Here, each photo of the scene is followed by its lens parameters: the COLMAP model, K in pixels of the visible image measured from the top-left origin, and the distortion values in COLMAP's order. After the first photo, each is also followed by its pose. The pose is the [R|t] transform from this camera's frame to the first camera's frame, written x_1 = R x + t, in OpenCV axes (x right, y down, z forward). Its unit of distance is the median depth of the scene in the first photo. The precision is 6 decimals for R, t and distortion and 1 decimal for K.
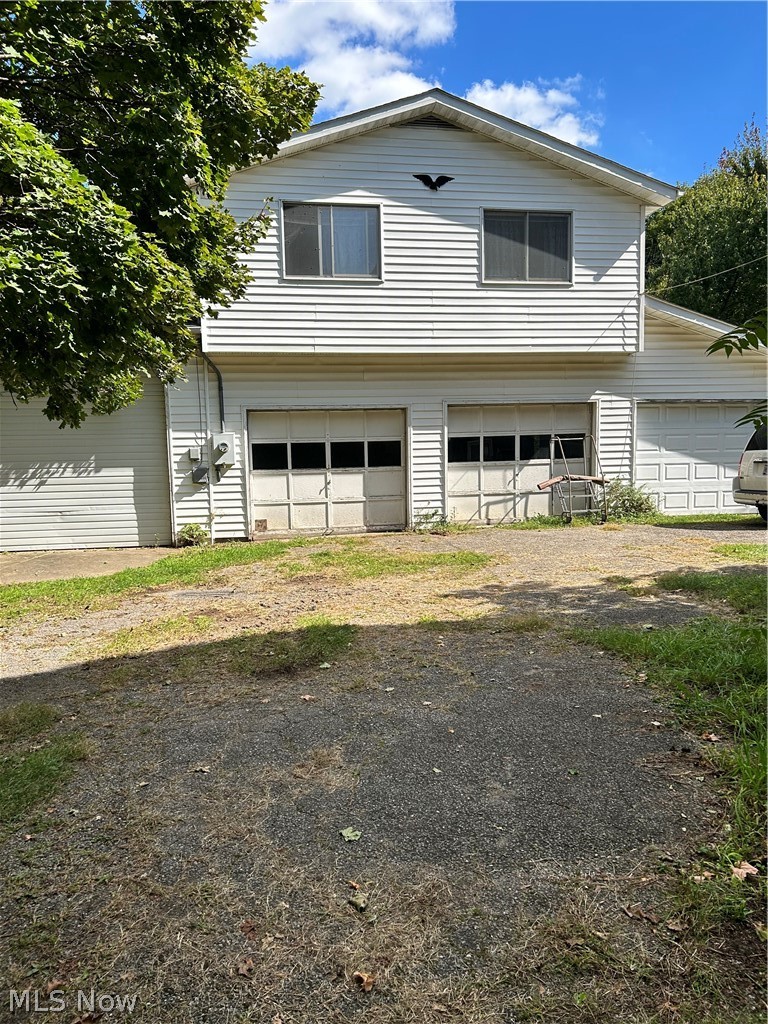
lens RADIAL K [[775.2, 0, 381.8], [0, 775.2, 507.5], [0, 0, 1]] dist [0.064639, -0.060279]
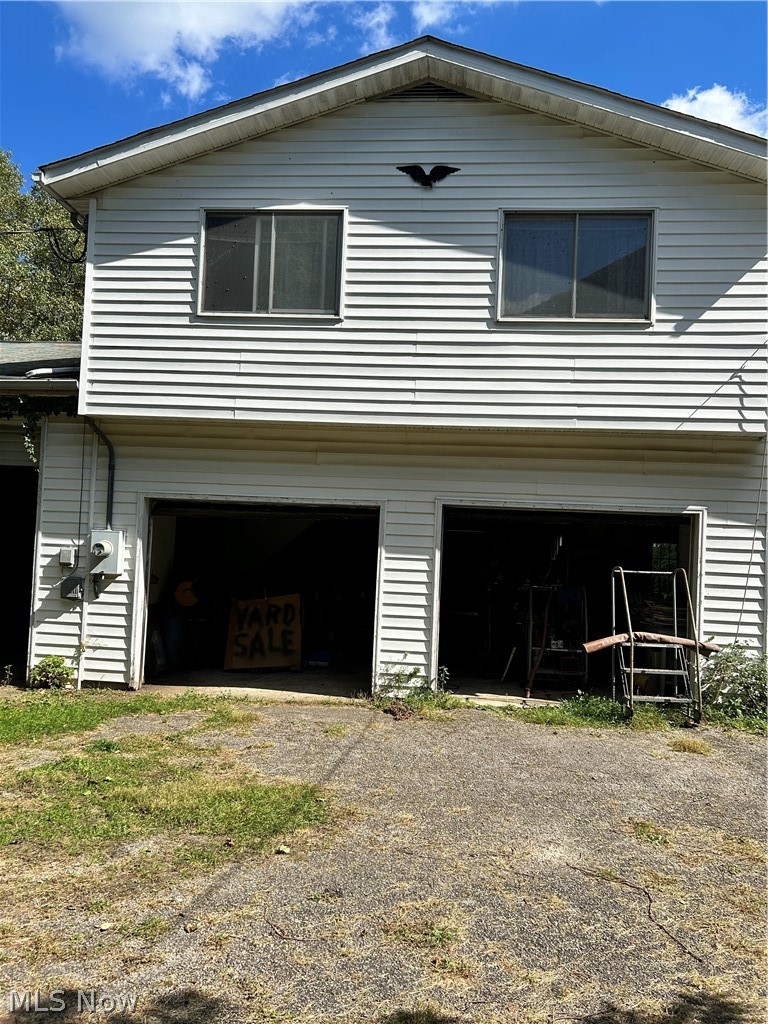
lens RADIAL K [[775.2, 0, 381.8], [0, 775.2, 507.5], [0, 0, 1]] dist [0.064639, -0.060279]
pose [[0.959635, 0.048680, -0.277004, 0.226245], [-0.084523, 0.989295, -0.118961, -0.052150], [0.268248, 0.137573, 0.953476, 0.388392]]
